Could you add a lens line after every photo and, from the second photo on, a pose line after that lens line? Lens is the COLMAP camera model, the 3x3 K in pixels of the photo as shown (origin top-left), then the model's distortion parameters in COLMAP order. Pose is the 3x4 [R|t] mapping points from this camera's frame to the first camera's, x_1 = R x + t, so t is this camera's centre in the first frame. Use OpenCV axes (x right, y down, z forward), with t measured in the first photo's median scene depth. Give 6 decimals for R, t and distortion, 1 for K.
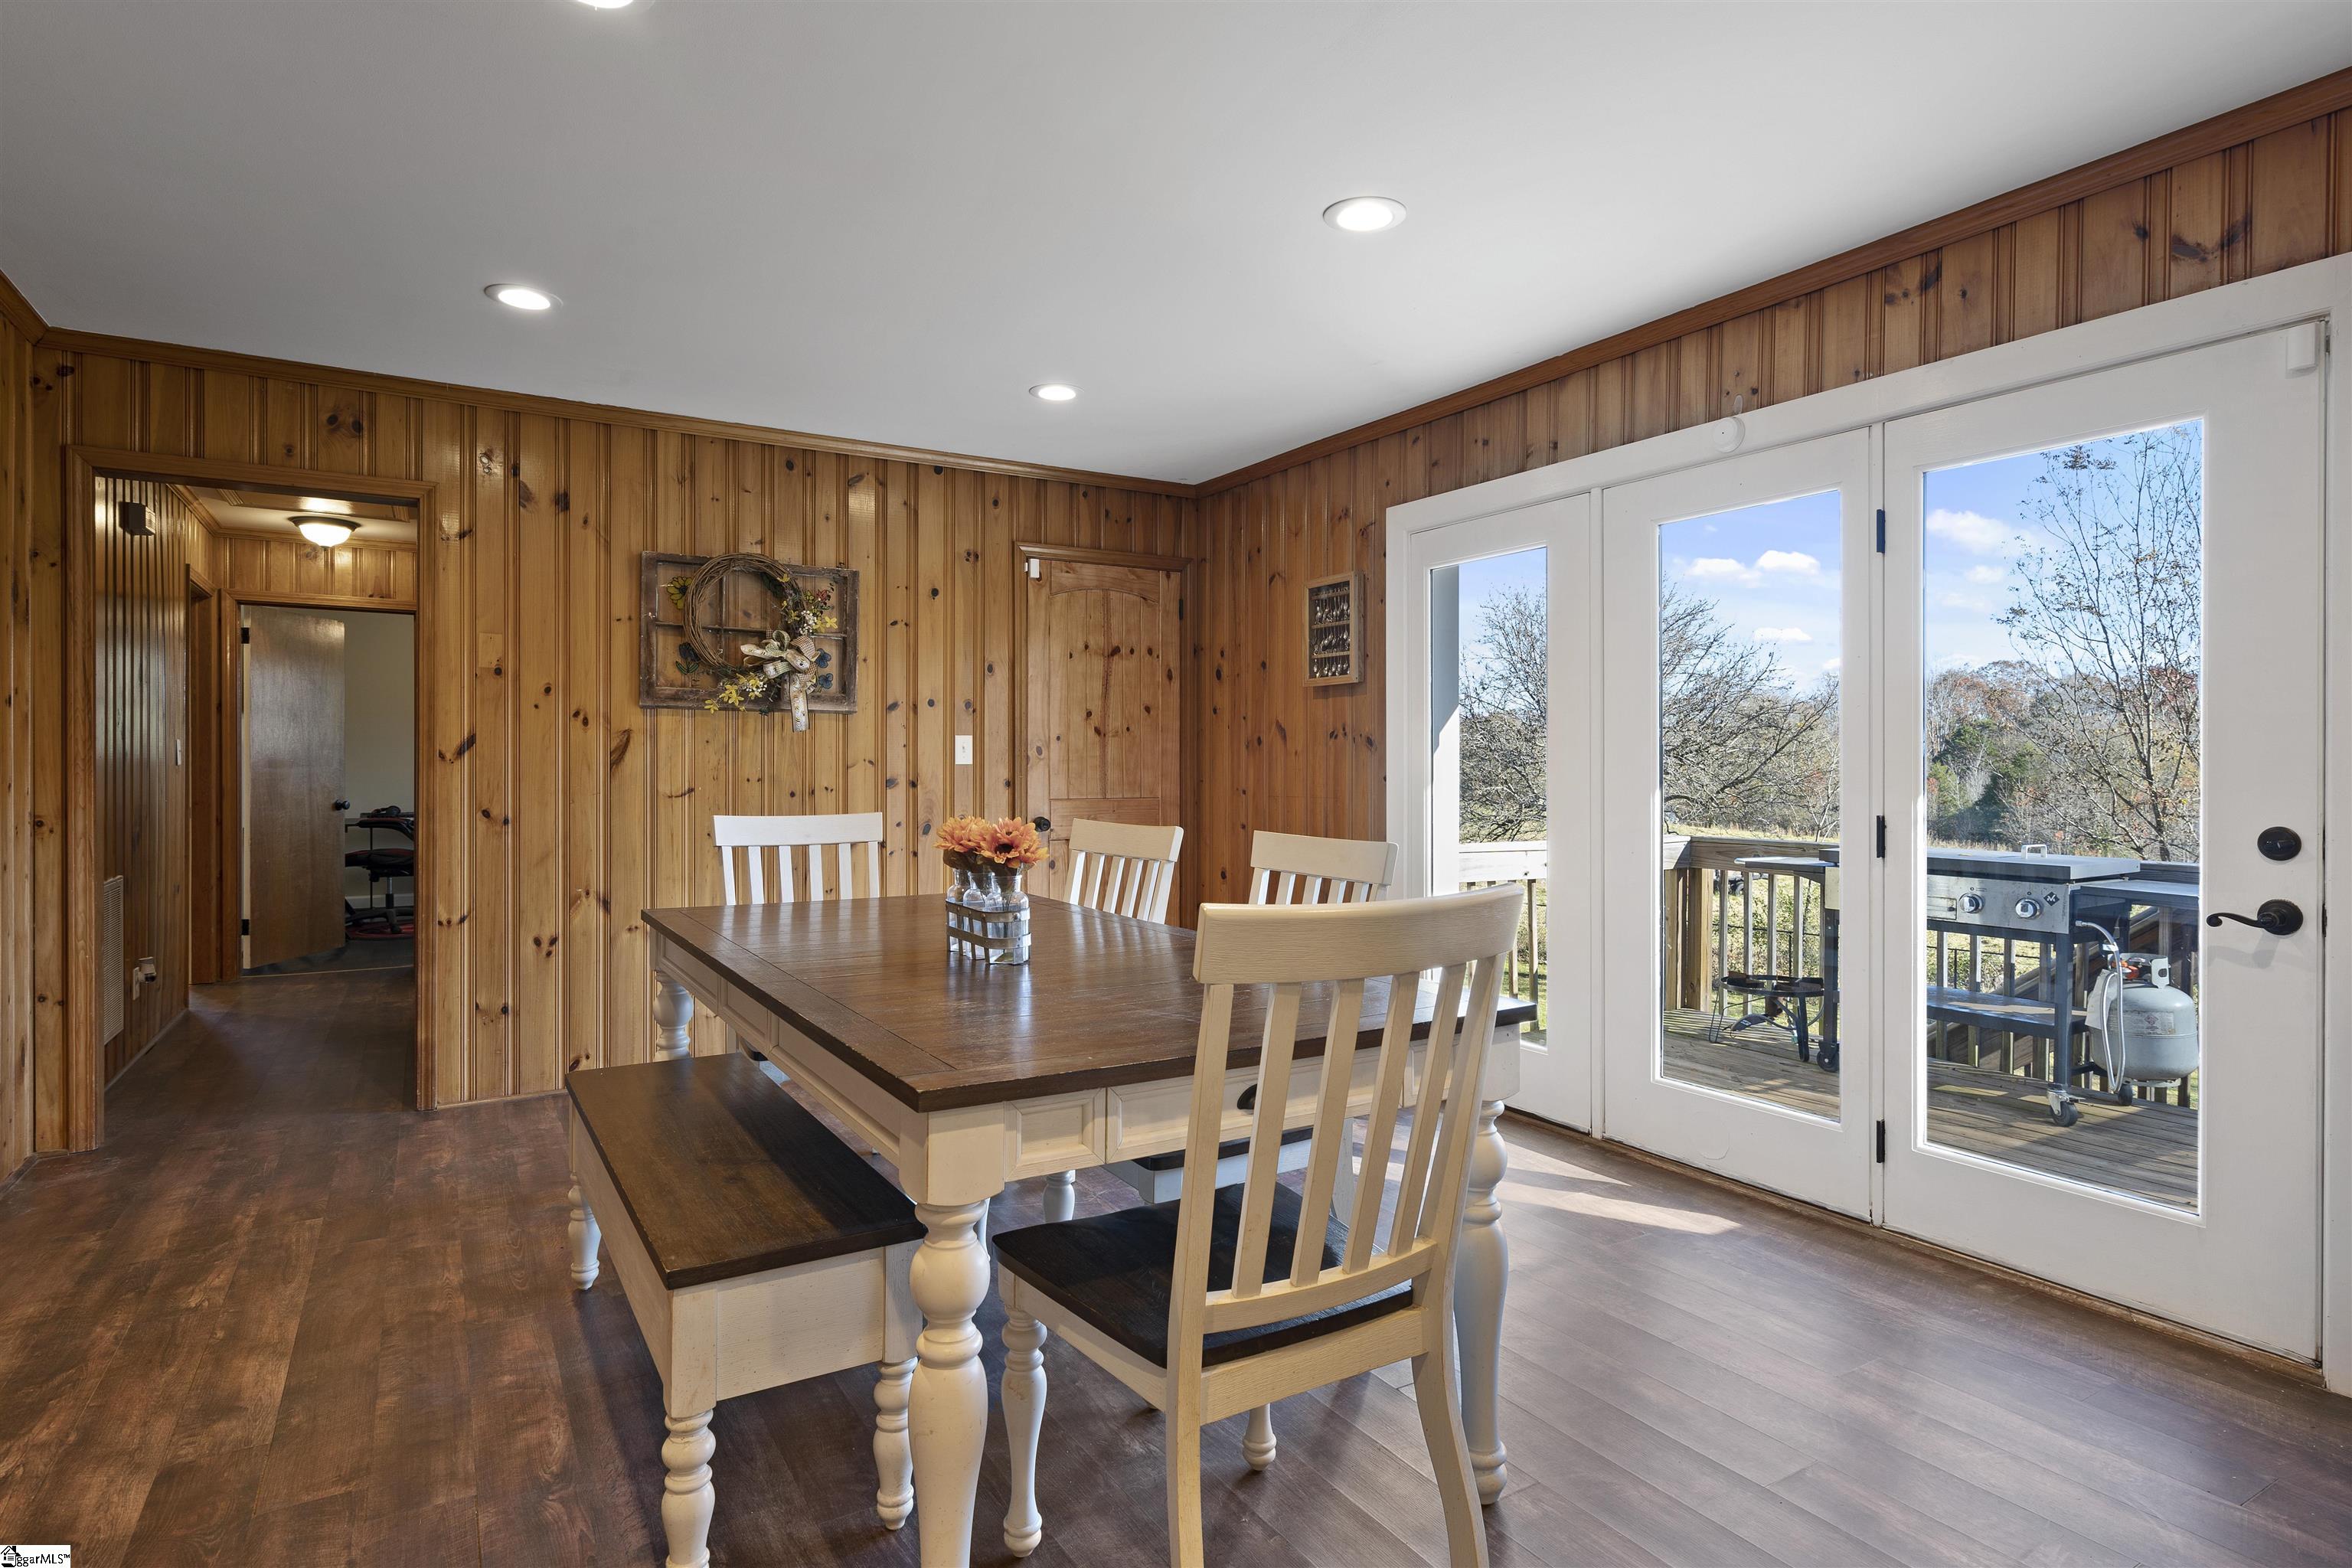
lens RADIAL K [[1244.0, 0, 1195.6], [0, 1244.0, 769.3], [0, 0, 1]] dist [-0.000592, 0.002345]
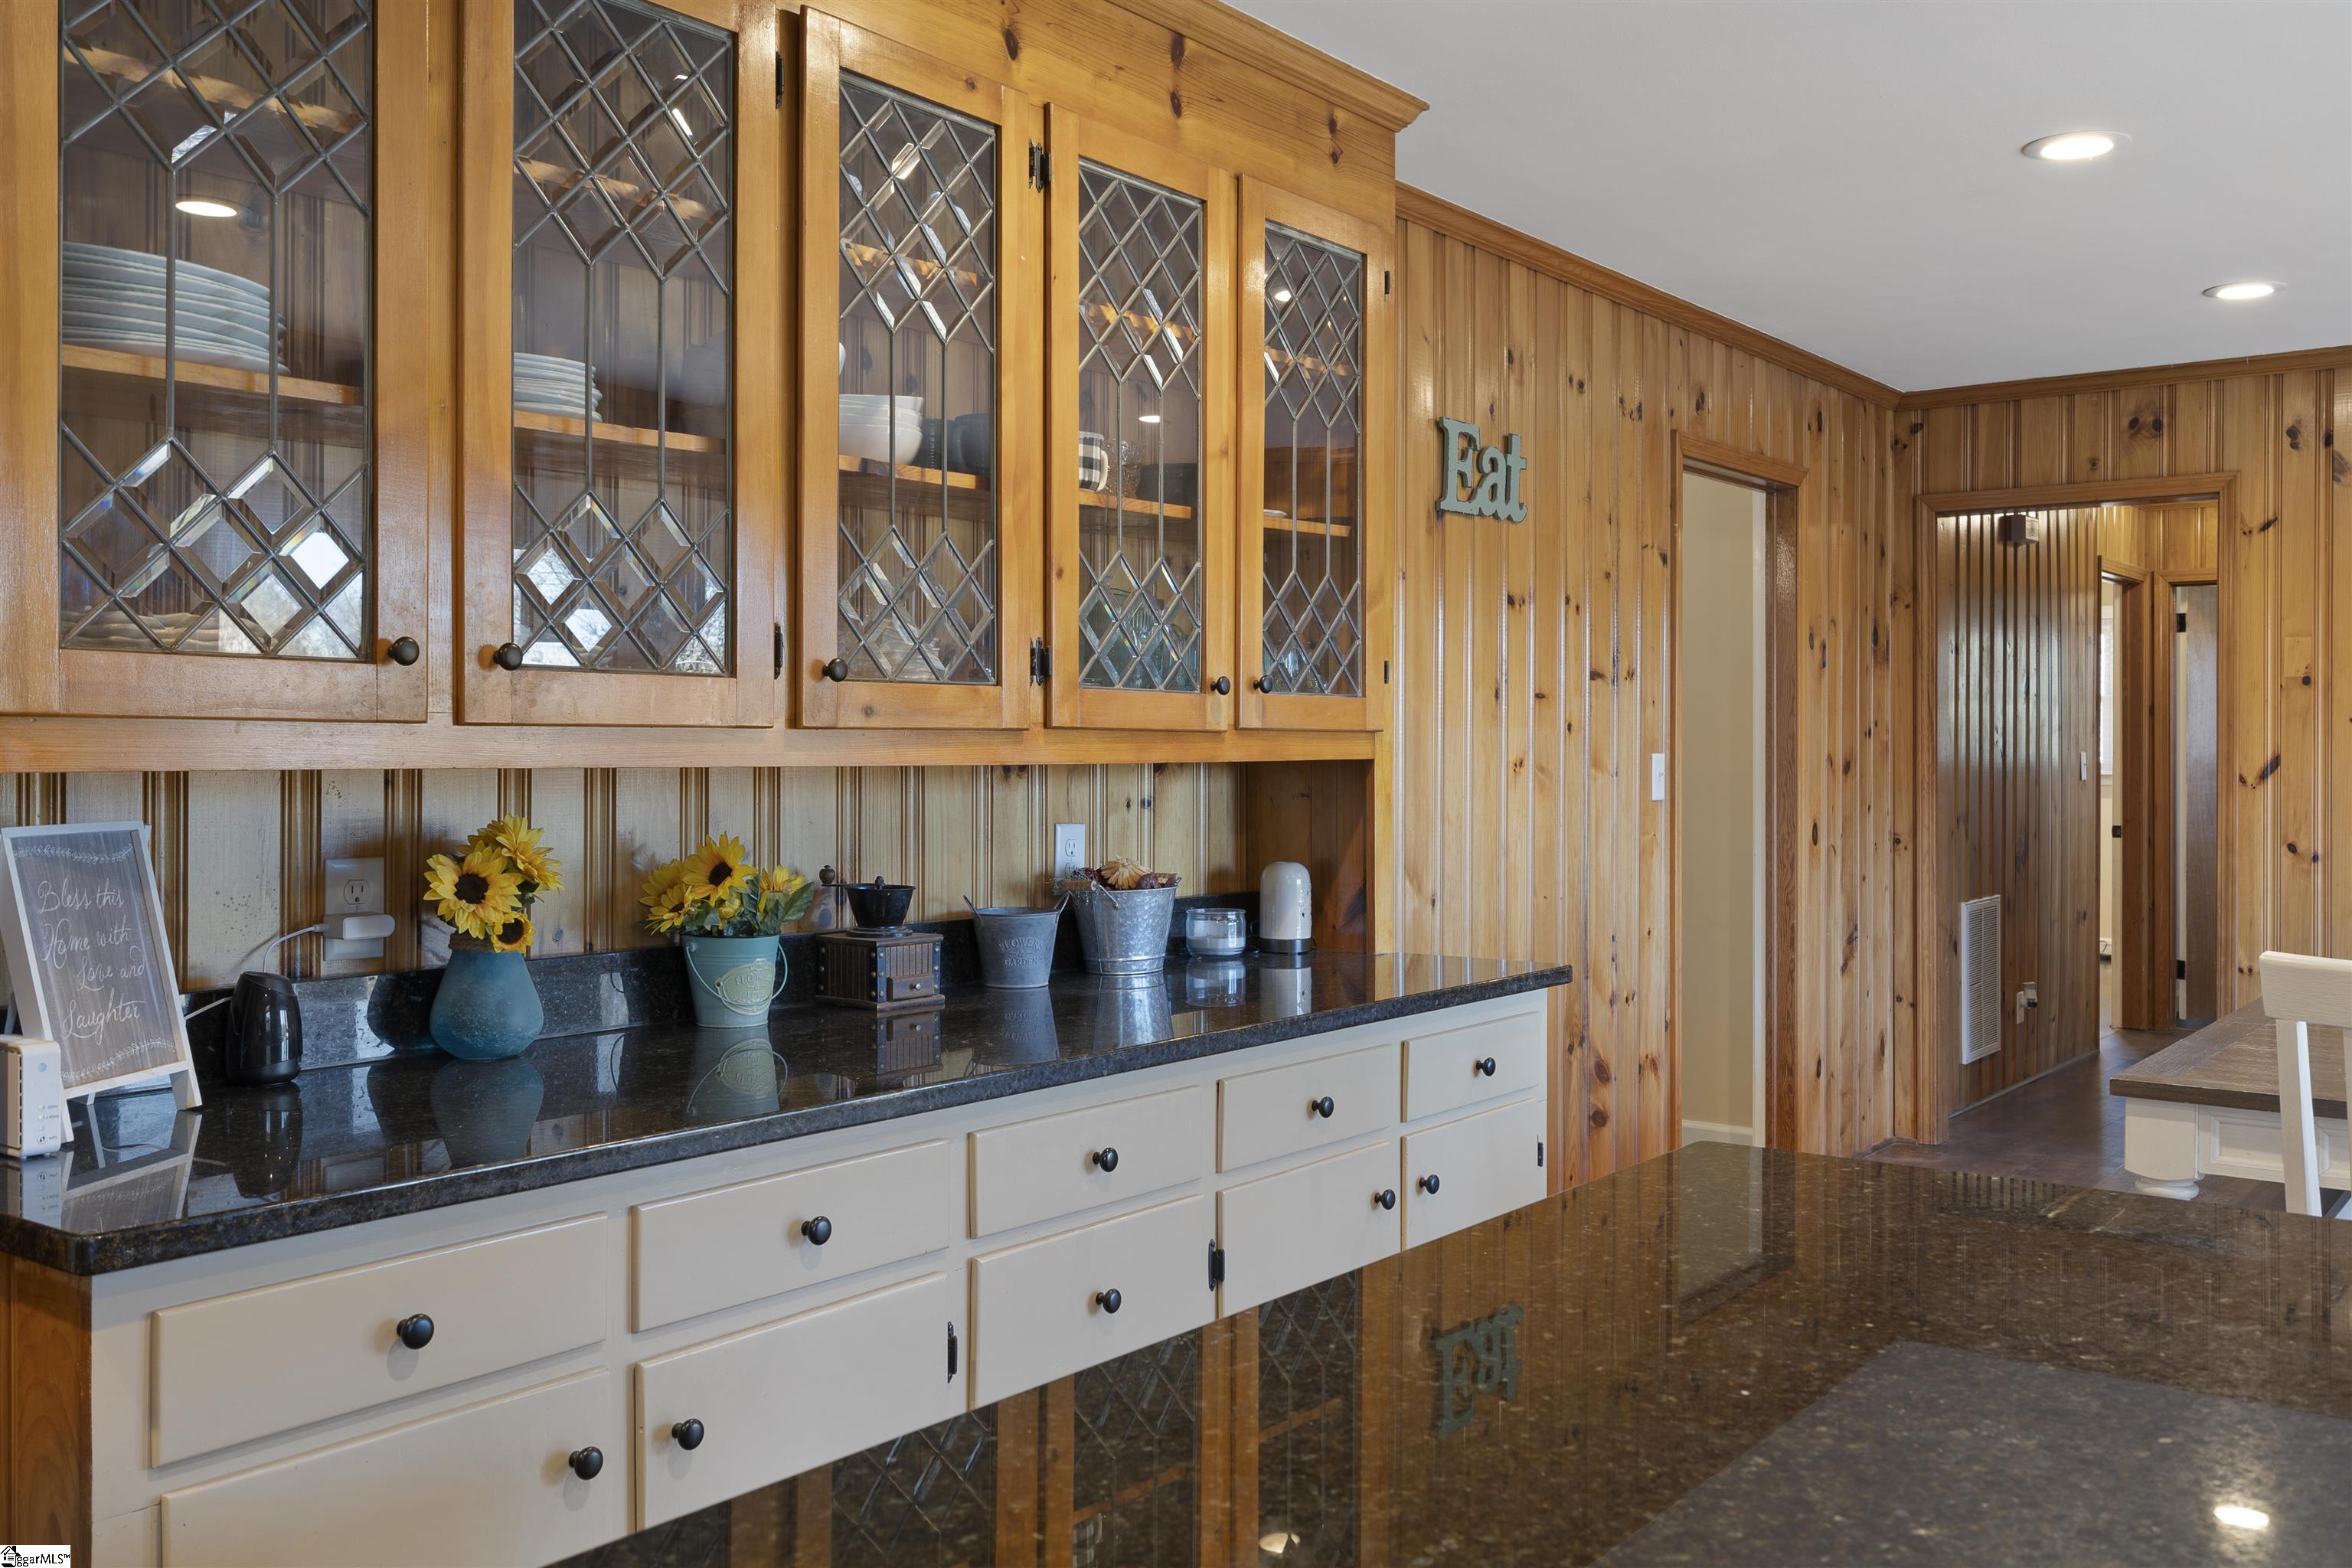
lens RADIAL K [[2072.1, 0, 1180.6], [0, 2072.1, 775.0], [0, 0, 1]] dist [0.003657, 0.008442]
pose [[0.367380, 0.008411, -0.930033, 0.474163], [-0.001521, 0.999963, 0.008442, -0.025310], [0.930070, -0.001686, 0.367379, -0.232694]]
